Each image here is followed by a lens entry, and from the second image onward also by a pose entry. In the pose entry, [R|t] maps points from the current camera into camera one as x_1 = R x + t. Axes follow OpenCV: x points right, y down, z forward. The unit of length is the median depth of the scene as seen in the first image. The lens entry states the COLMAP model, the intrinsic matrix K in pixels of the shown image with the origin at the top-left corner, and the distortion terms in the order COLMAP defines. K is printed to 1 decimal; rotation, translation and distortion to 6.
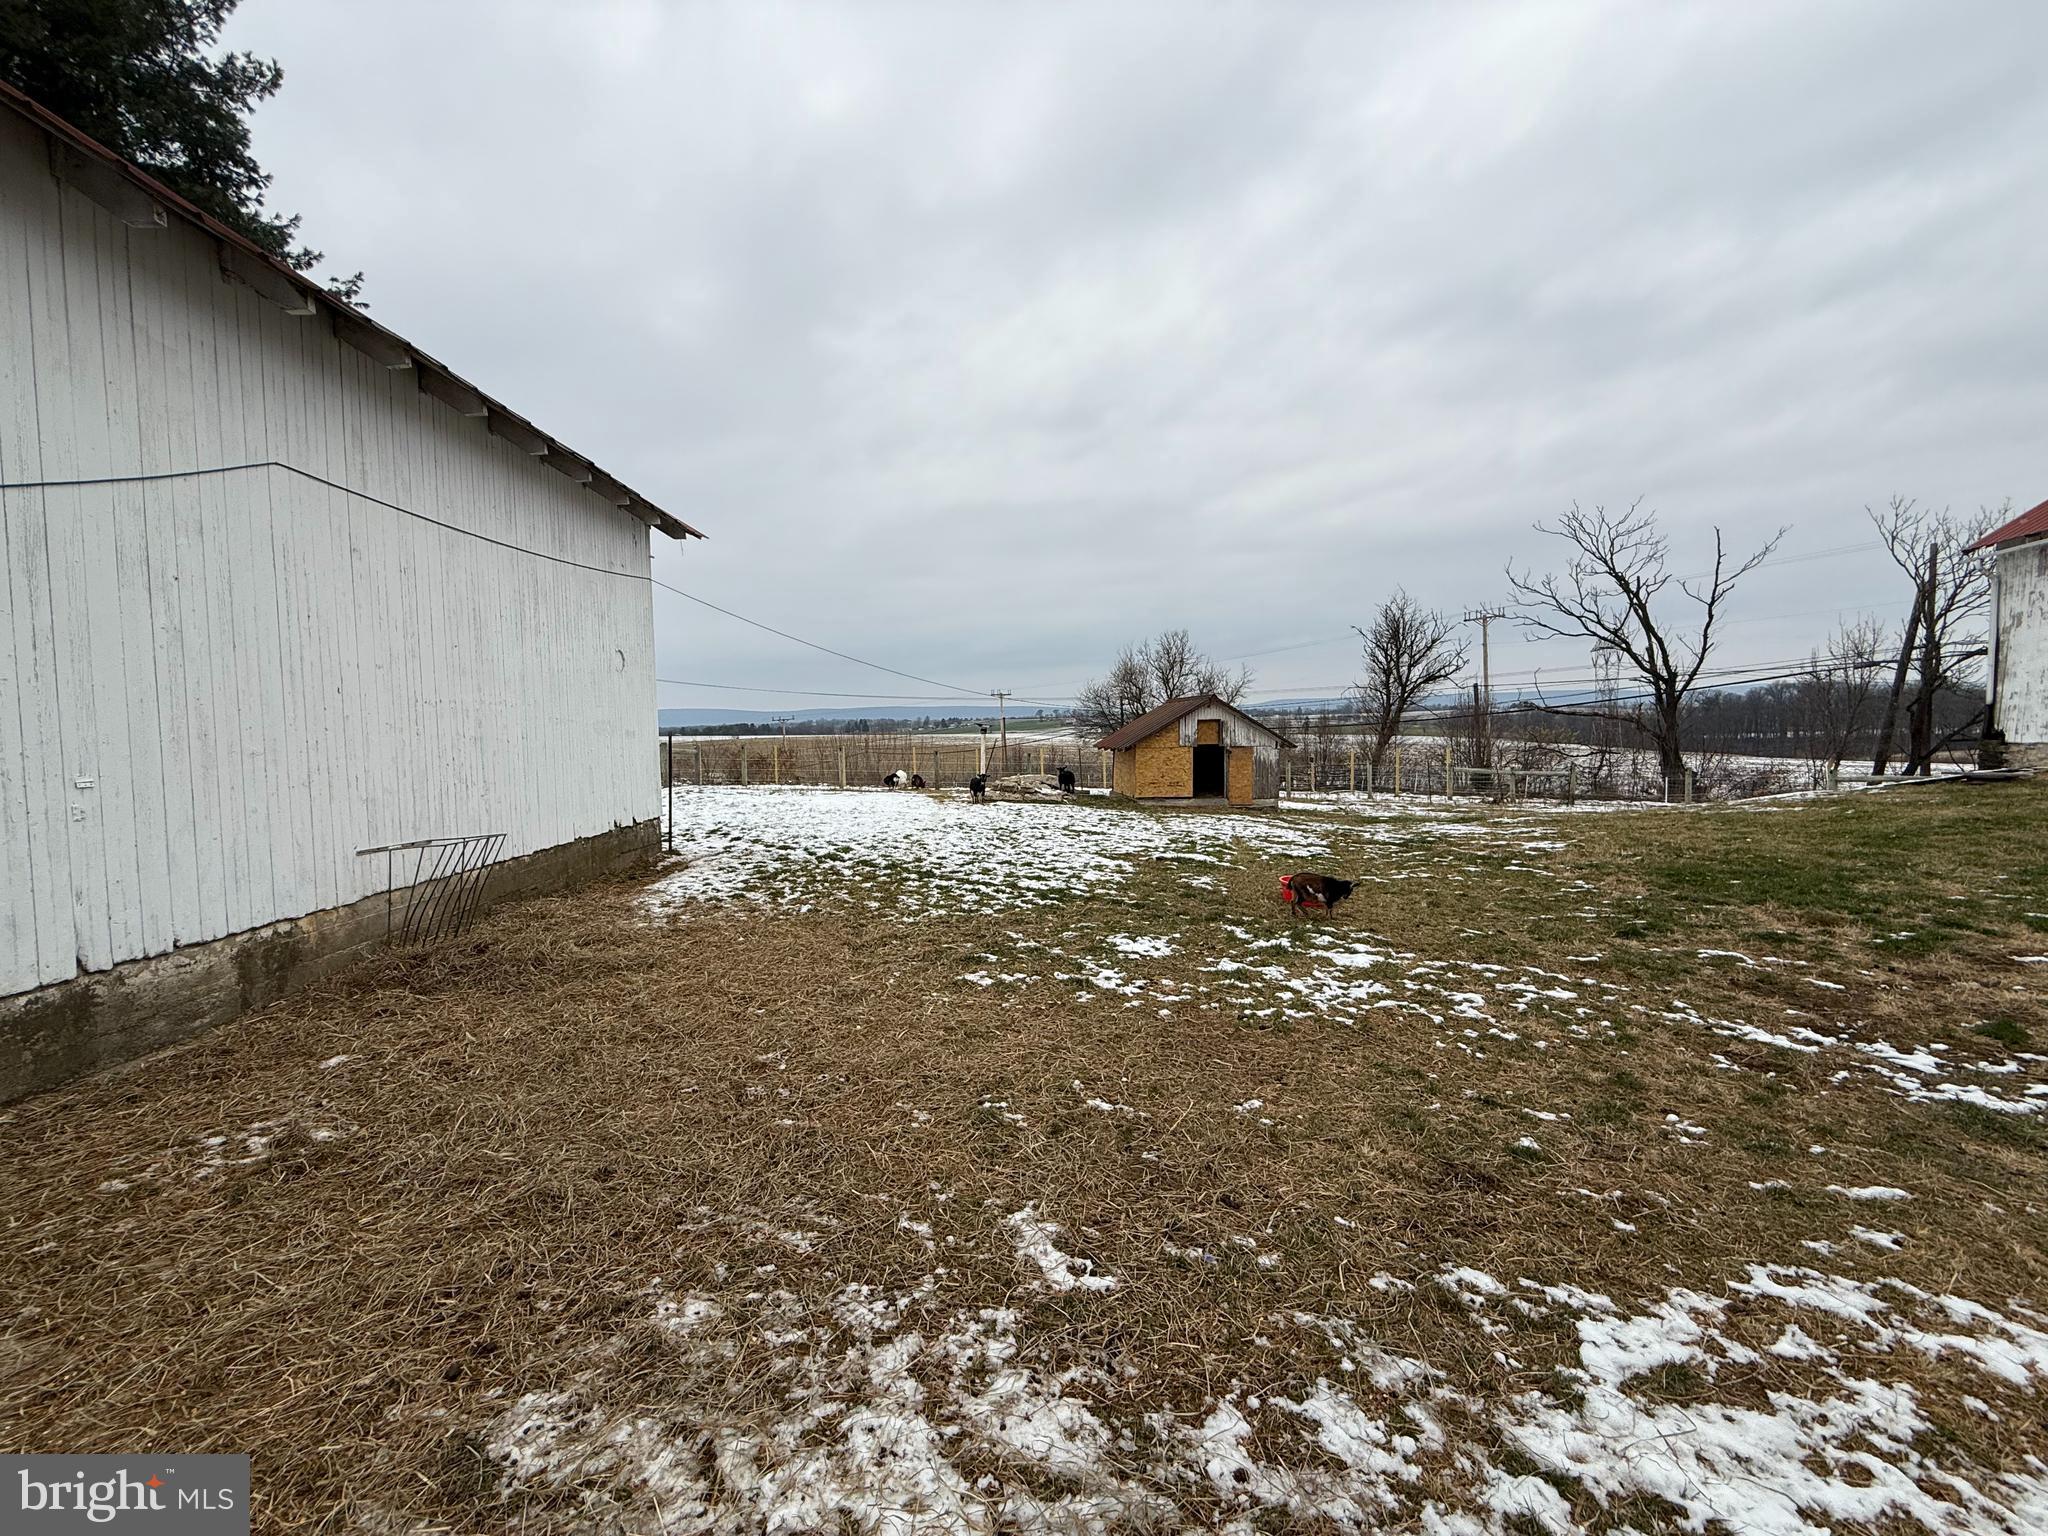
lens RADIAL K [[805.3, 0, 982.9], [0, 805.3, 774.5], [0, 0, 1]] dist [0.000016, 0.000077]
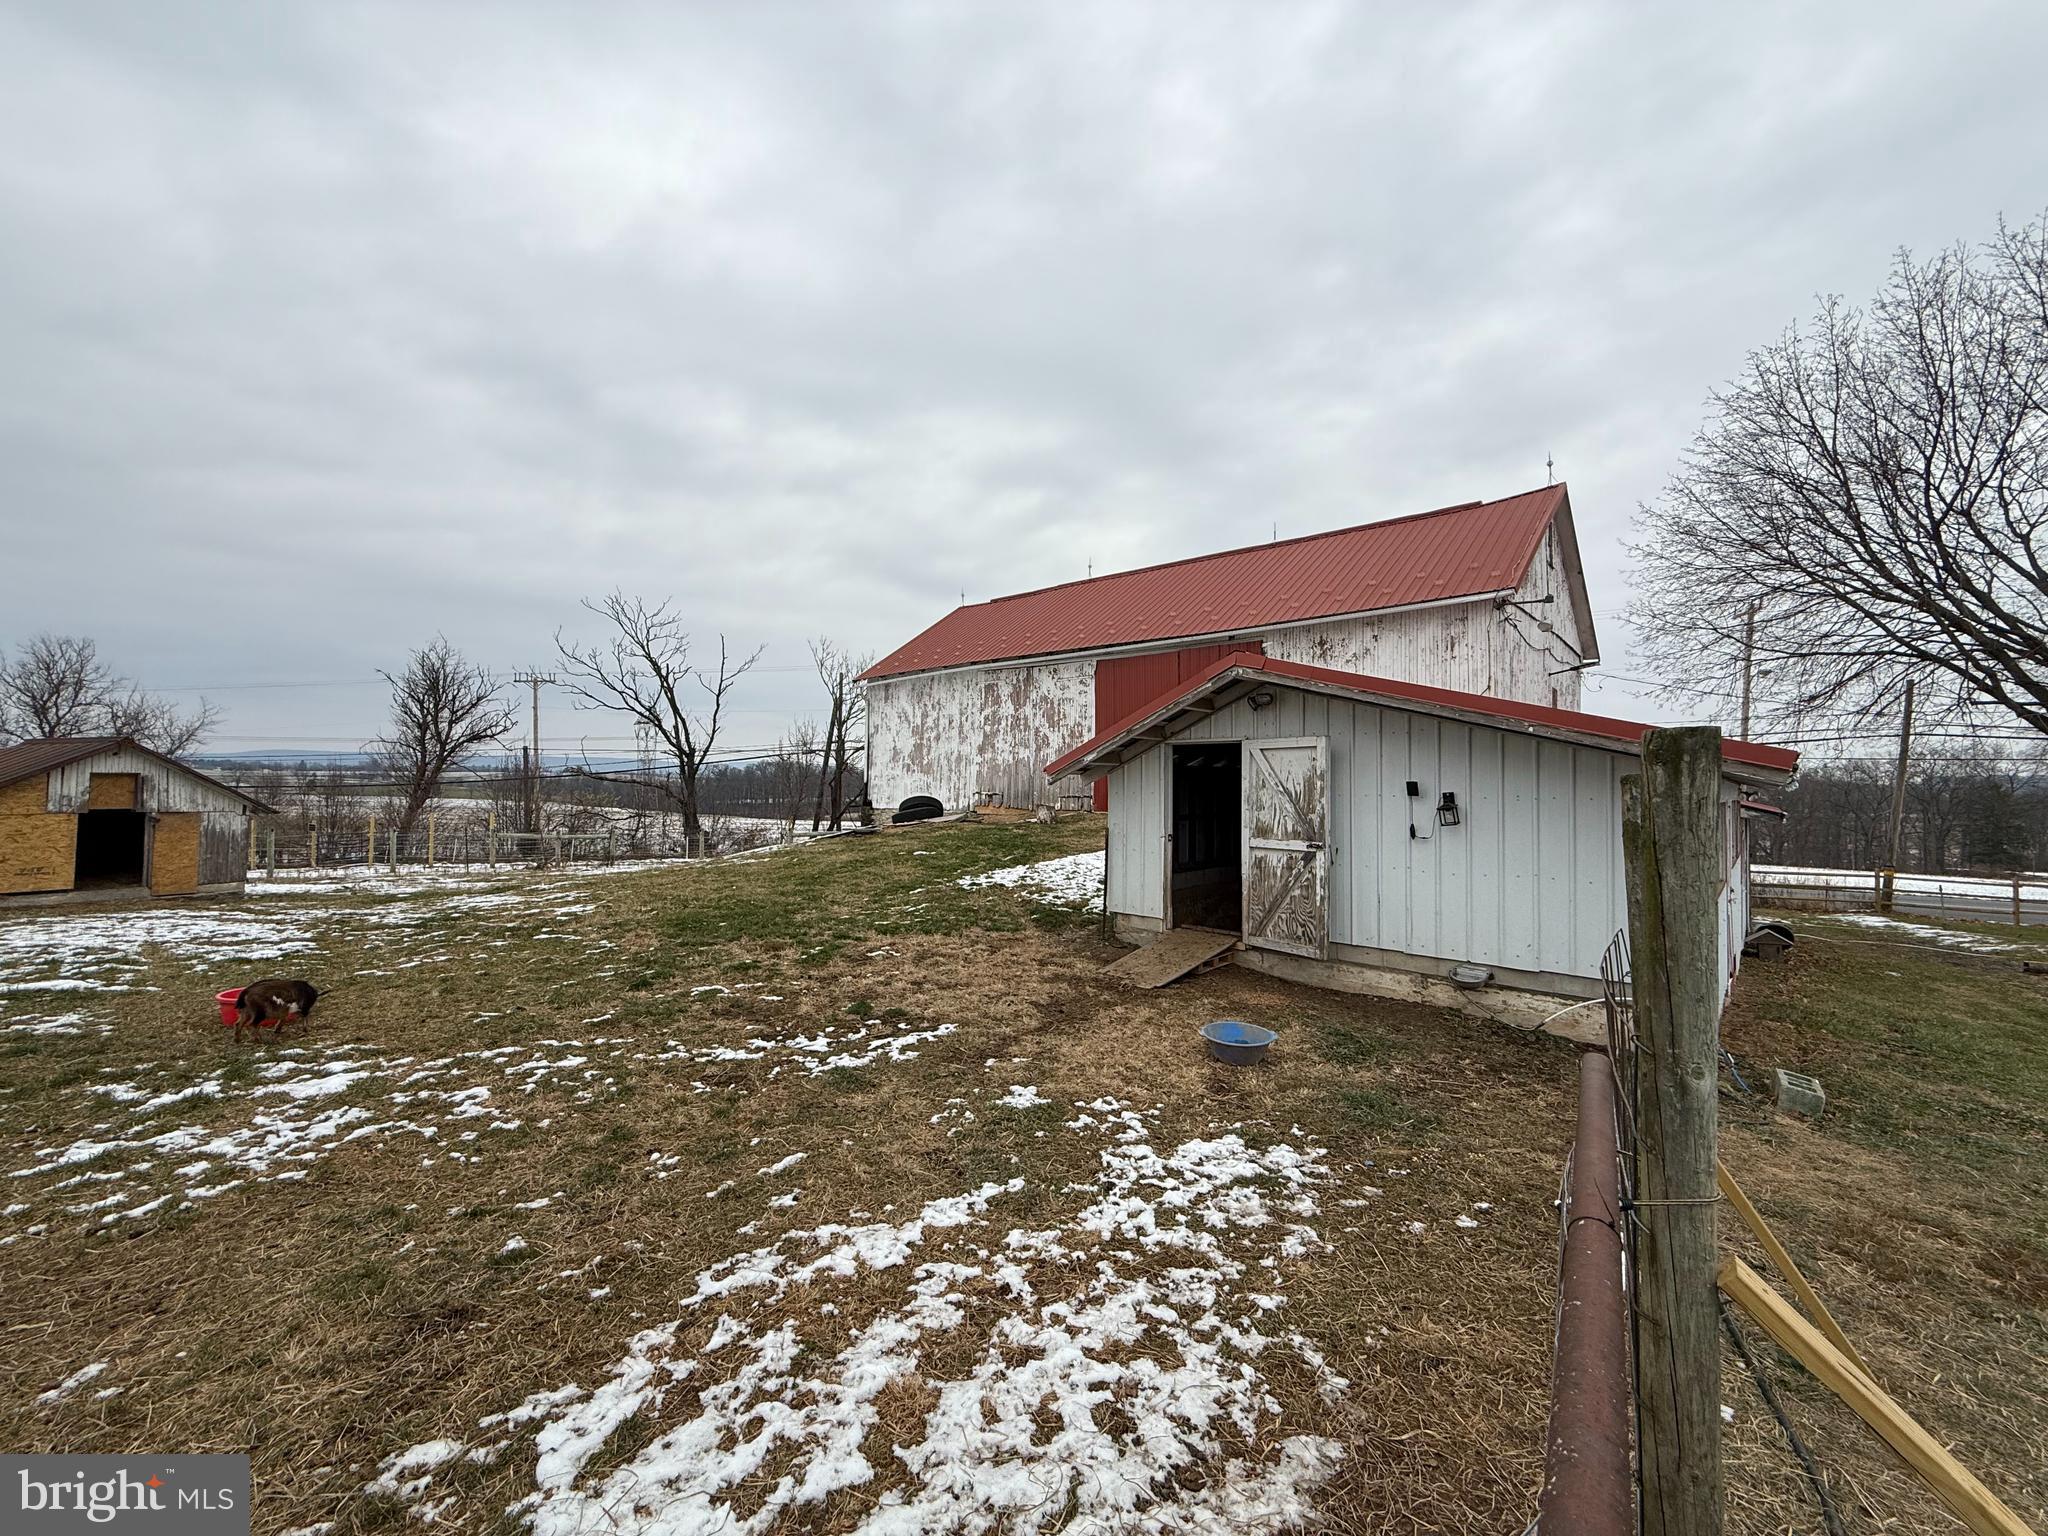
lens RADIAL K [[805.3, 0, 982.9], [0, 805.3, 774.5], [0, 0, 1]] dist [0.000016, 0.000077]
pose [[0.528281, 0.038264, 0.848207, 0.111695], [0.020545, 0.998115, -0.057823, -0.015295], [-0.848821, 0.047973, 0.526500, 0.016001]]
